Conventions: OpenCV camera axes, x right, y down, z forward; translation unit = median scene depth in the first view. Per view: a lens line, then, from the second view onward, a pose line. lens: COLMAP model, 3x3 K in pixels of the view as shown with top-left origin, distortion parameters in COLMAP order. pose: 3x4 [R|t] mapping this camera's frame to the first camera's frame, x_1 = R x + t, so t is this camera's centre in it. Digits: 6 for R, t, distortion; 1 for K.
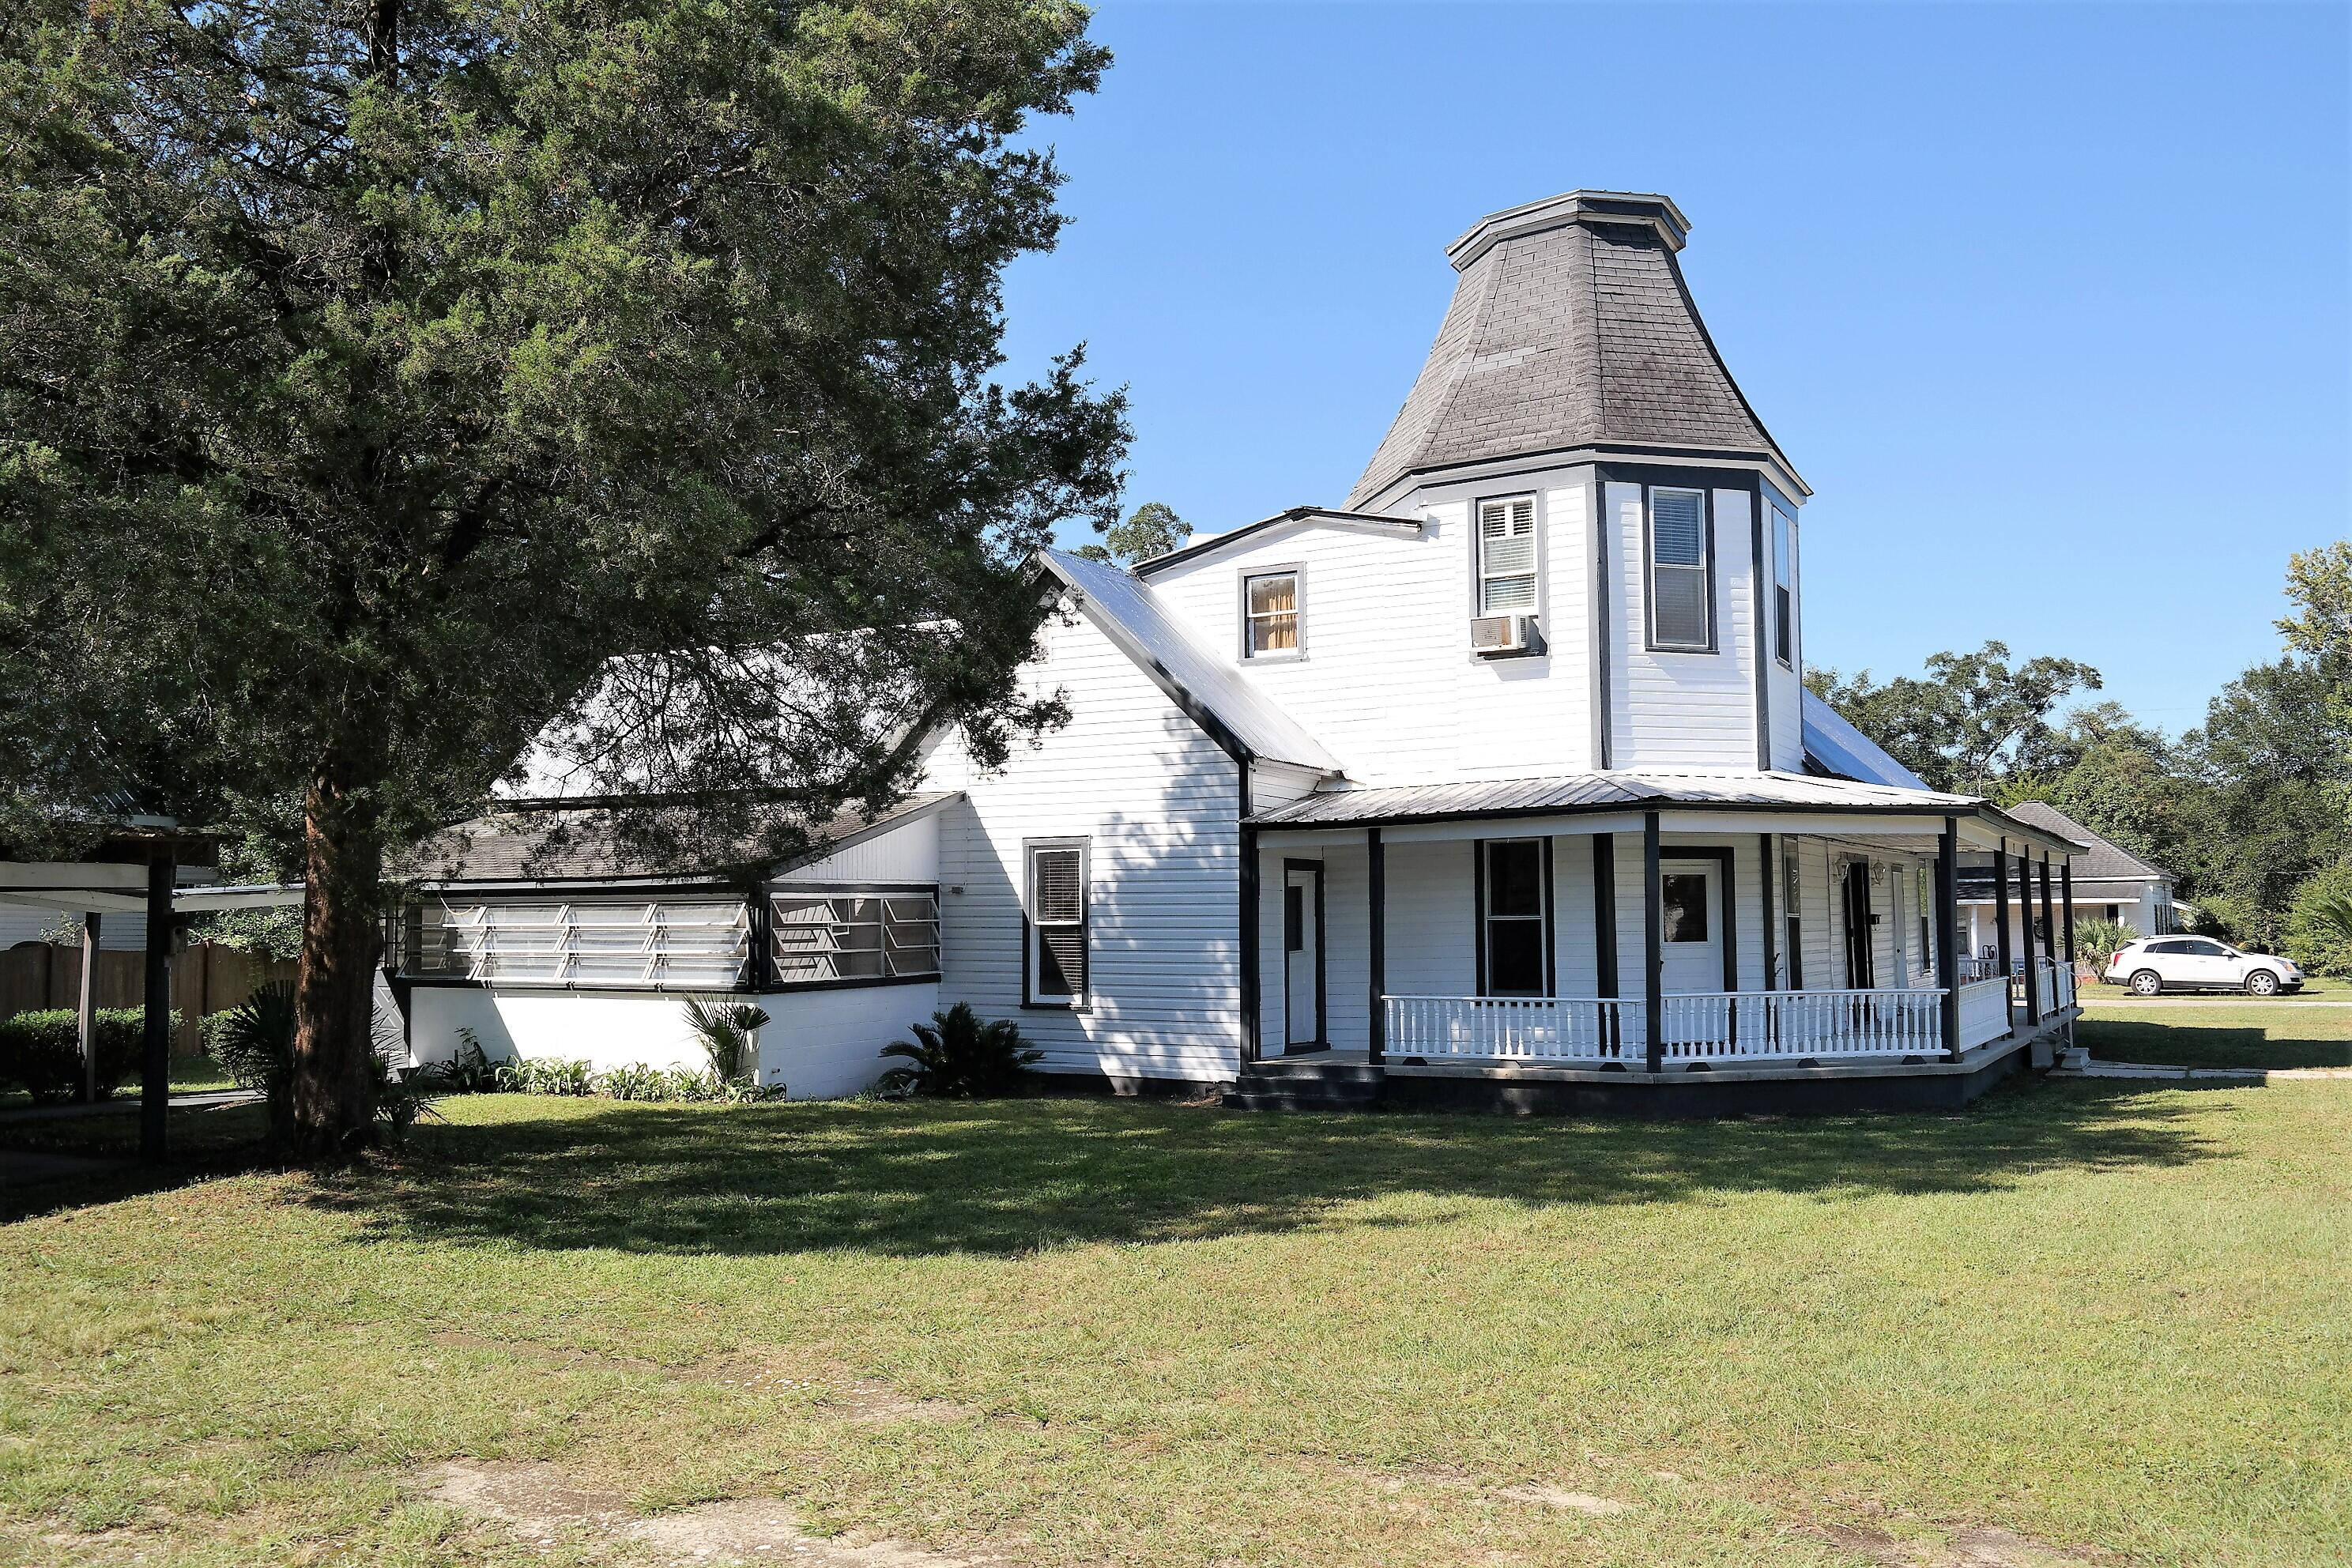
lens RADIAL K [[1891.0, 0, 1180.7], [0, 1891.0, 775.5], [0, 0, 1]] dist [-0.003640, 0.005999]
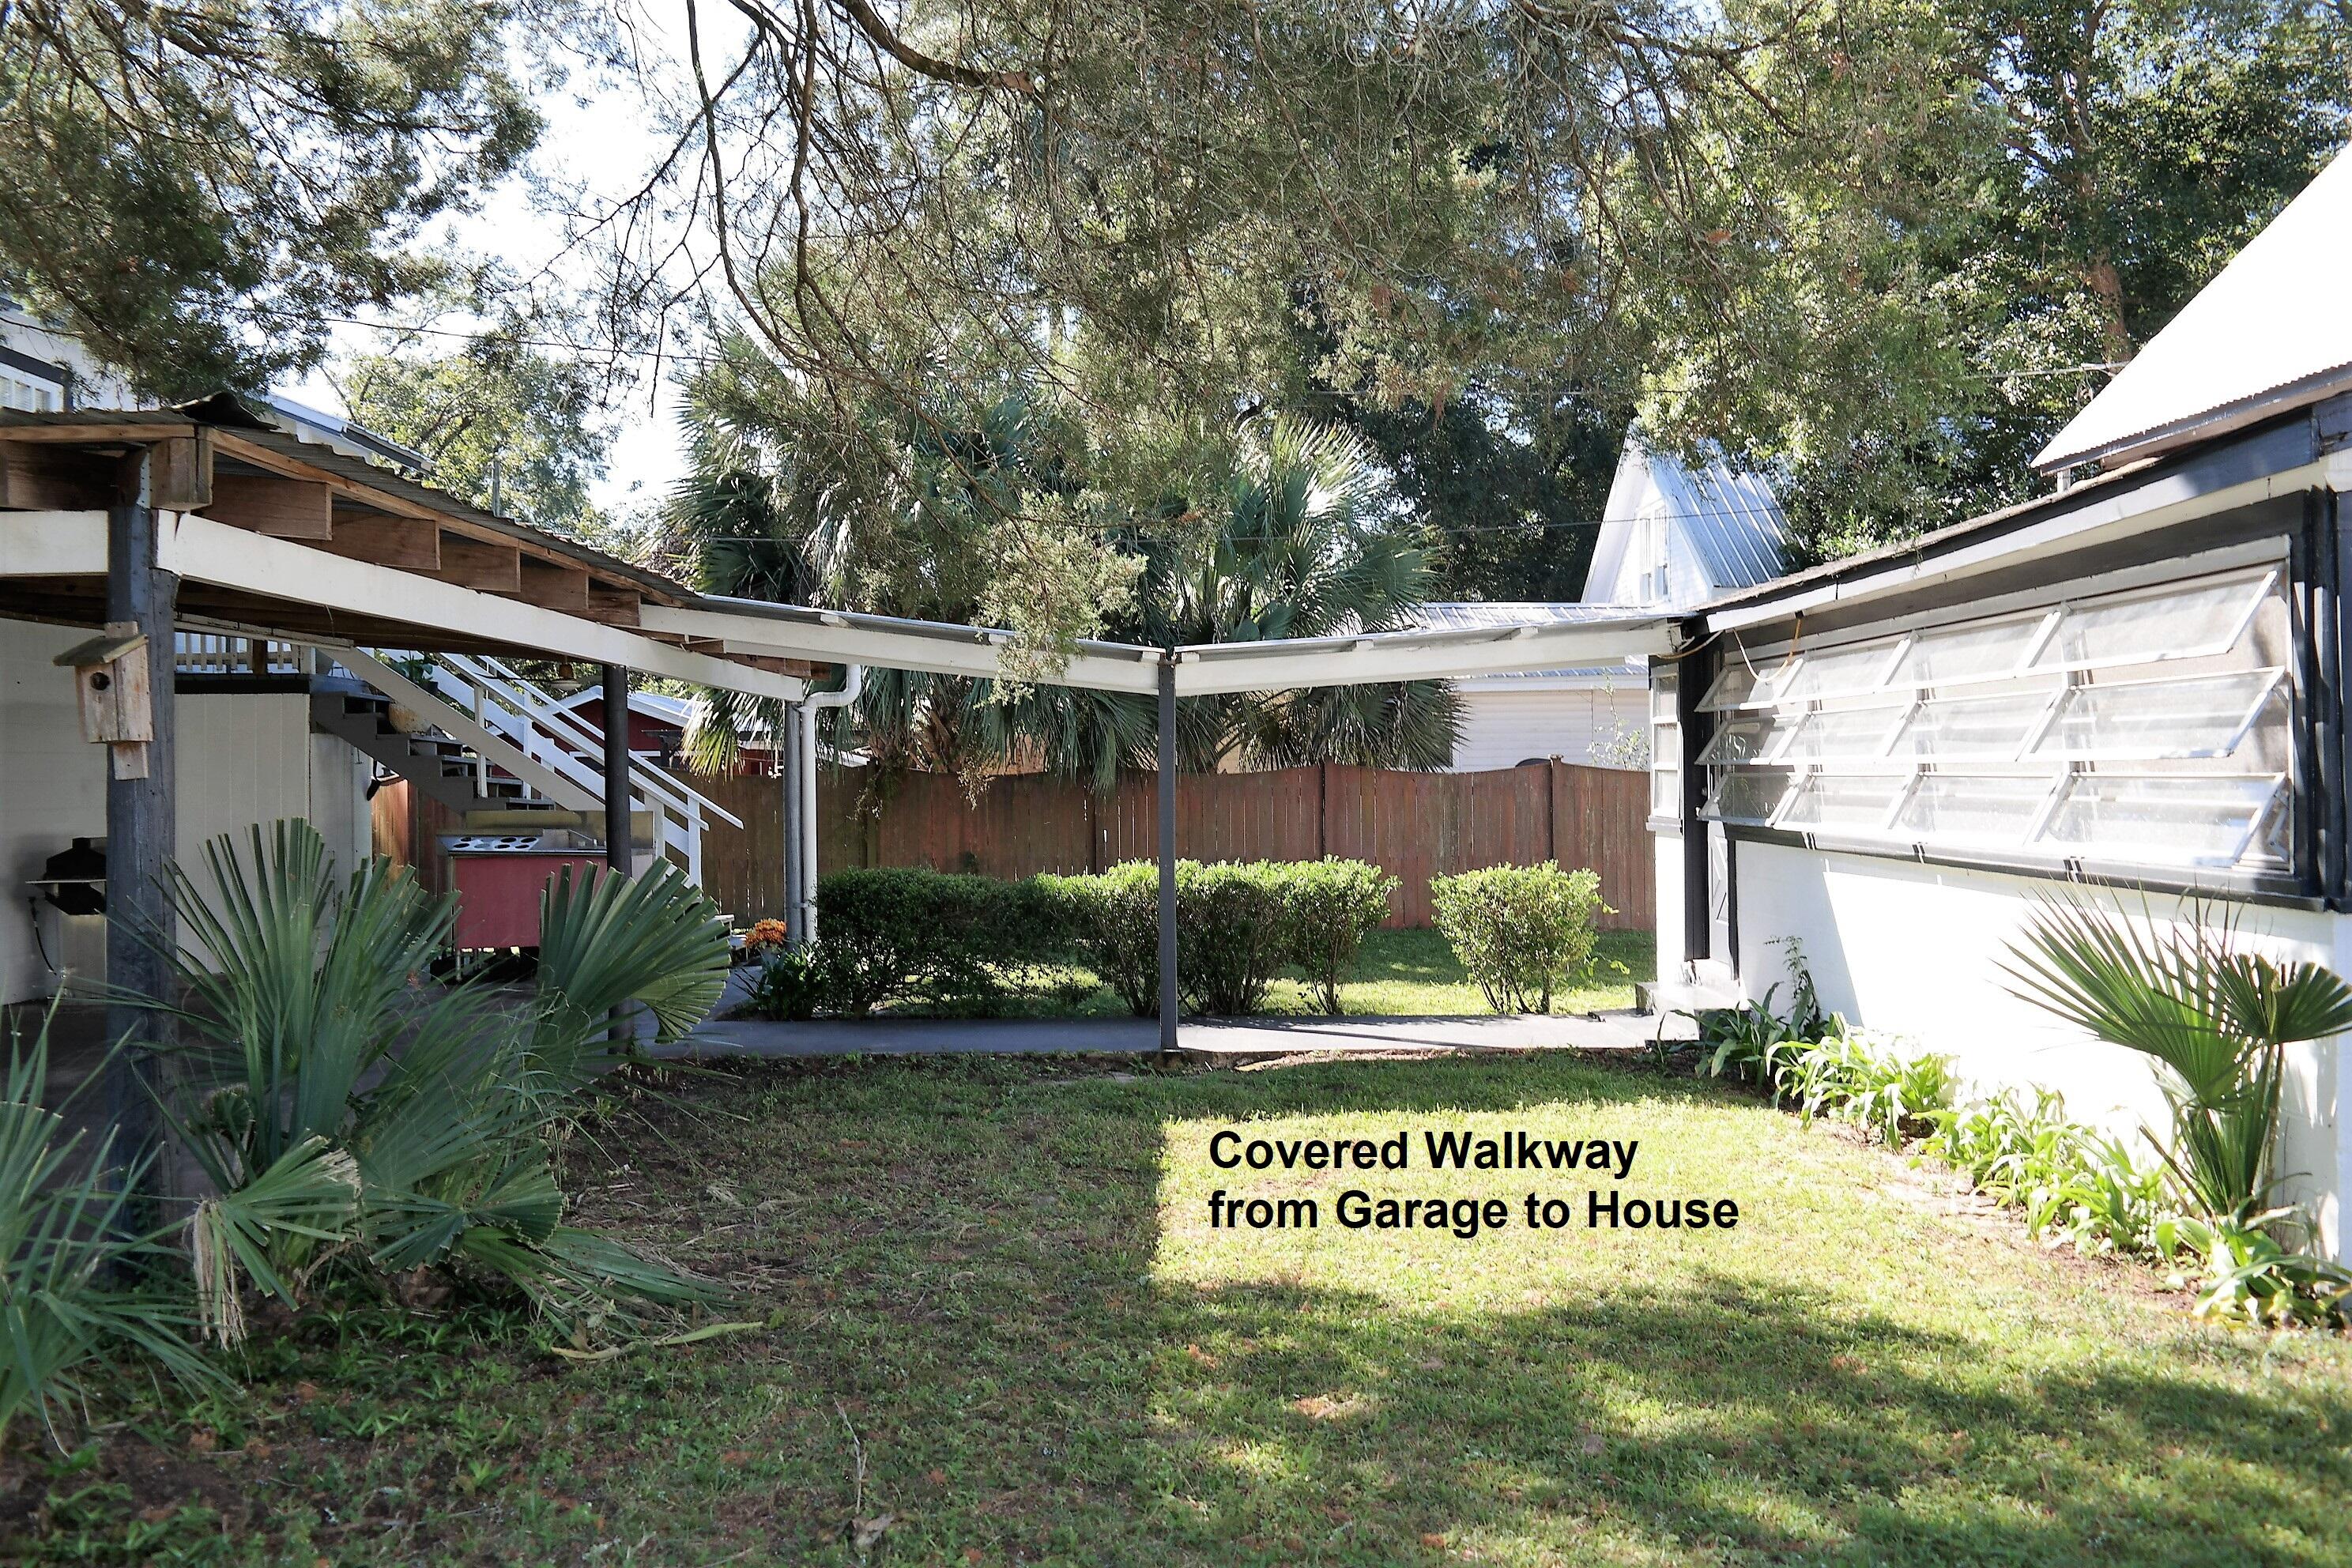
lens RADIAL K [[1891.0, 0, 1174.2], [0, 1891.0, 785.6], [0, 0, 1]] dist [-0.003640, 0.005999]
pose [[0.480117, 0.007795, -0.877170, -0.064194], [0.072968, 0.996140, 0.048791, 0.069275], [0.874165, -0.087430, 0.477695, 0.693426]]
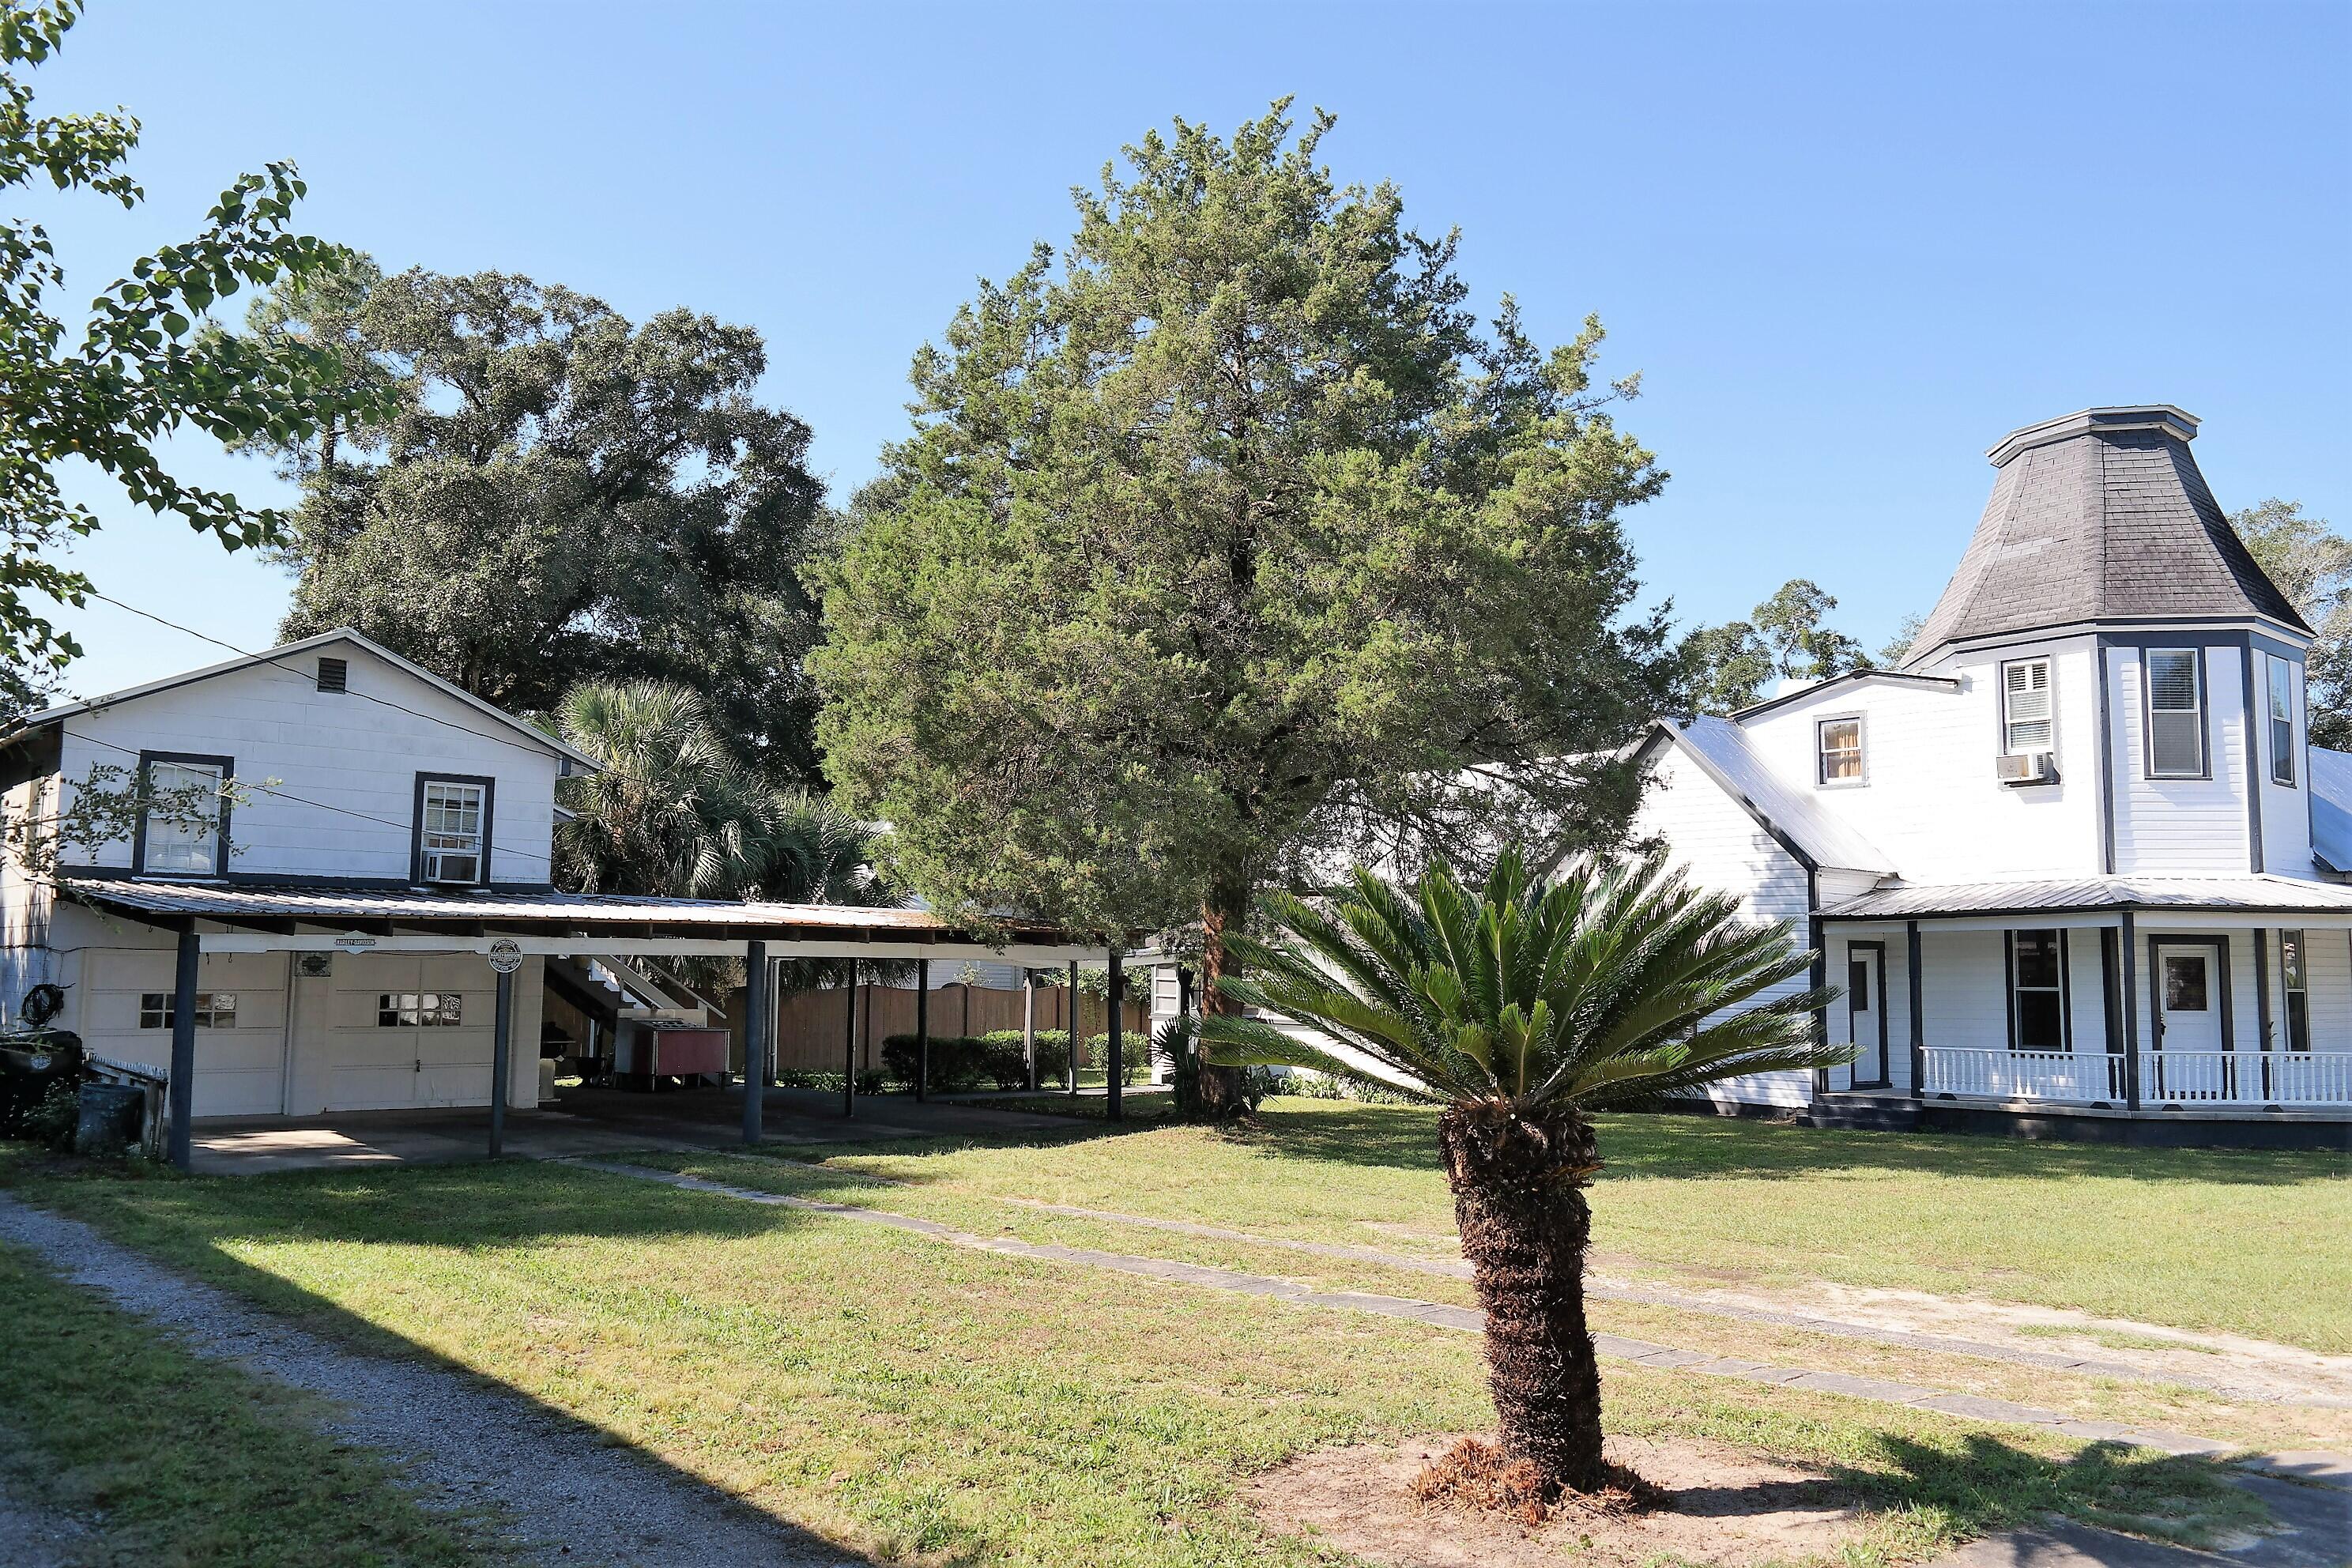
lens RADIAL K [[1891.0, 0, 1176.2], [0, 1891.0, 769.8], [0, 0, 1]] dist [-0.003640, 0.005999]
pose [[0.939588, -0.020395, -0.341701, 0.068481], [0.012025, 0.999574, -0.026596, -0.046435], [0.342097, 0.020880, 0.939432, -0.411284]]
